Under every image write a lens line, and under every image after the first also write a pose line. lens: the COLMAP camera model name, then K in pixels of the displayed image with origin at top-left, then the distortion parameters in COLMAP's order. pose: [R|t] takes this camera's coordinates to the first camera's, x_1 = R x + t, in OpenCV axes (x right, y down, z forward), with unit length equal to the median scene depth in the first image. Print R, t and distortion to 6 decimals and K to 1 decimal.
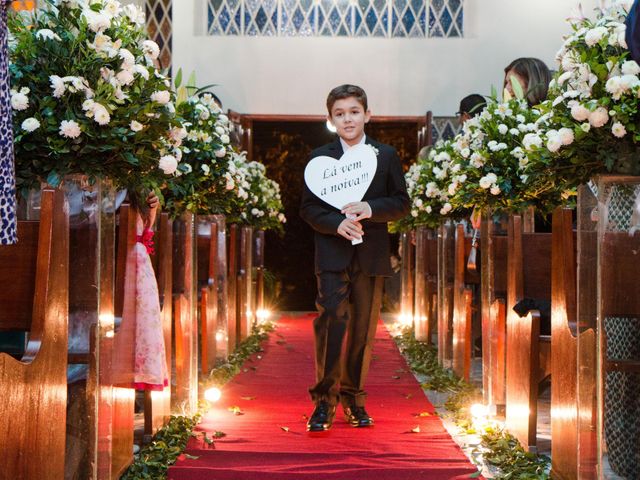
lens RADIAL K [[1091.8, 0, 322.1], [0, 1091.8, 223.9], [0, 0, 1]] dist [0.166479, -0.038617]
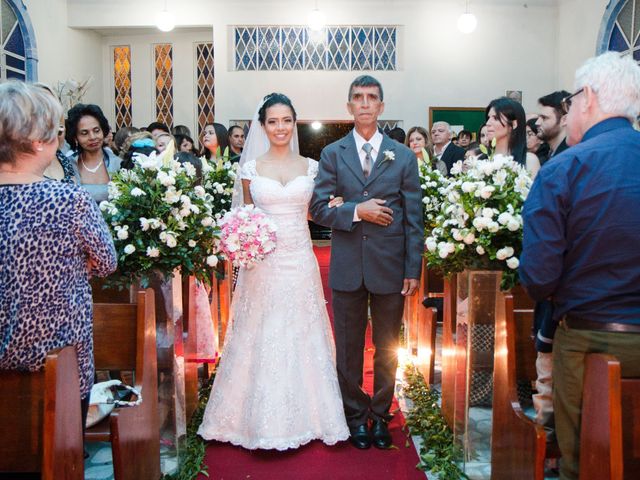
lens RADIAL K [[676.4, 0, 320.0], [0, 676.4, 240.0], [0, 0, 1]] dist [-0.019559, -0.011933]
pose [[0.999830, -0.013166, 0.012945, 0.006016], [0.011577, 0.993189, 0.115939, -0.120989], [-0.014383, -0.115770, 0.993172, -0.008361]]
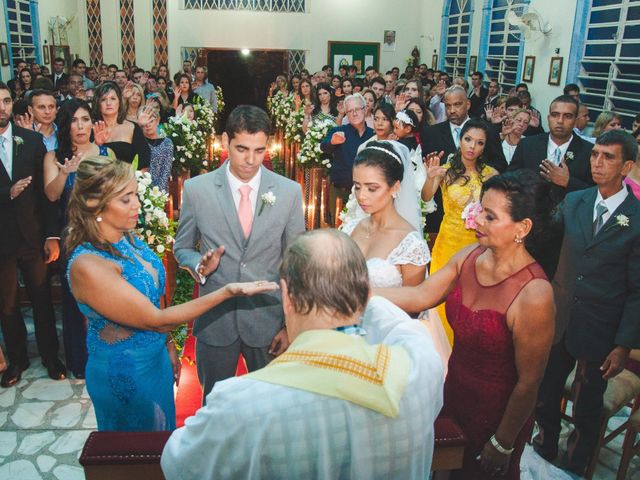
lens RADIAL K [[583.0, 0, 320.0], [0, 583.0, 240.0], [0, 0, 1]] dist [-0.114409, -0.000564]
pose [[0.990661, -0.022728, 0.134443, -0.011875], [-0.018988, 0.953406, 0.301092, -0.250630], [-0.135022, -0.300833, 0.944070, -0.636541]]
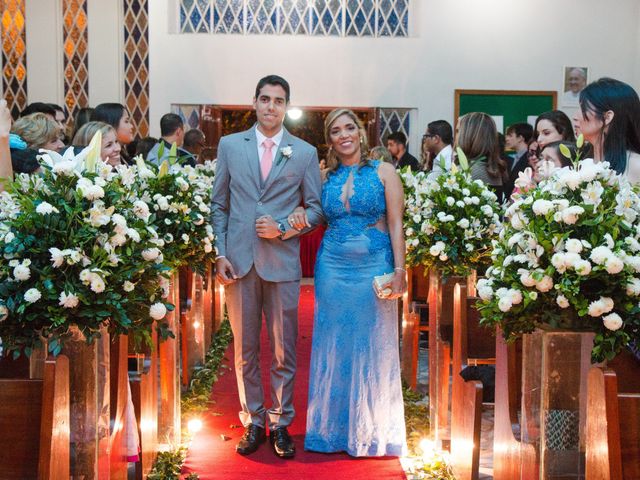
lens RADIAL K [[952.9, 0, 320.0], [0, 952.9, 240.0], [0, 0, 1]] dist [0.080220, 0.132952]
pose [[0.999139, -0.001630, 0.041456, -0.010016], [-0.001691, 0.996797, 0.079960, -0.122448], [-0.041454, -0.079961, 0.995936, 0.024503]]
